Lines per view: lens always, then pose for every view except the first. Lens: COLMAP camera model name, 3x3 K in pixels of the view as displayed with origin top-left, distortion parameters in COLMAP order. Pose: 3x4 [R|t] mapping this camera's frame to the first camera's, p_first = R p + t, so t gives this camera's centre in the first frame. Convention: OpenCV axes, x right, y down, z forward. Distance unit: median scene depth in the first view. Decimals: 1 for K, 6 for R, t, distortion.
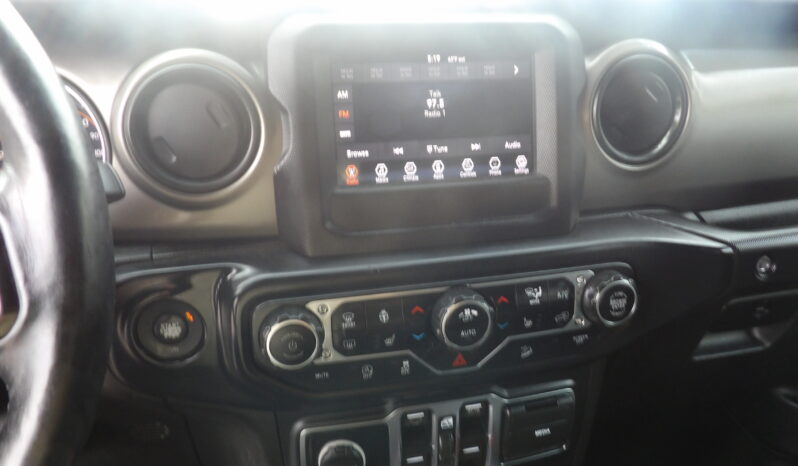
lens RADIAL K [[570.4, 0, 386.8], [0, 570.4, 231.4], [0, 0, 1]] dist [-0.053938, 0.074355]
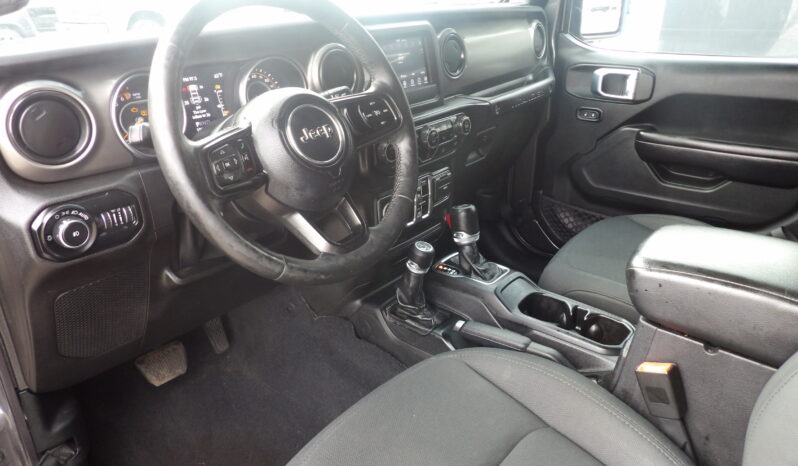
lens RADIAL K [[570.4, 0, 386.8], [0, 570.4, 231.4], [0, 0, 1]] dist [-0.053938, 0.074355]
pose [[0.803815, -0.244959, 0.542104, -1.513885], [0.210675, 0.969444, 0.125678, 0.193572], [-0.556325, 0.013186, 0.830860, -1.062843]]
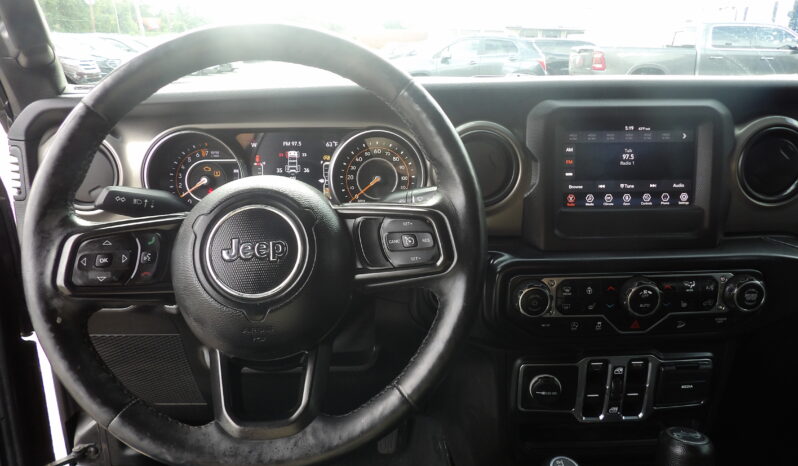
lens RADIAL K [[570.4, 0, 386.8], [0, 570.4, 231.4], [0, 0, 1]] dist [-0.053938, 0.074355]
pose [[0.983002, 0.059328, -0.173744, -0.273385], [-0.063839, 0.997750, -0.020486, 0.049249], [0.172137, 0.031229, 0.984578, -0.606100]]
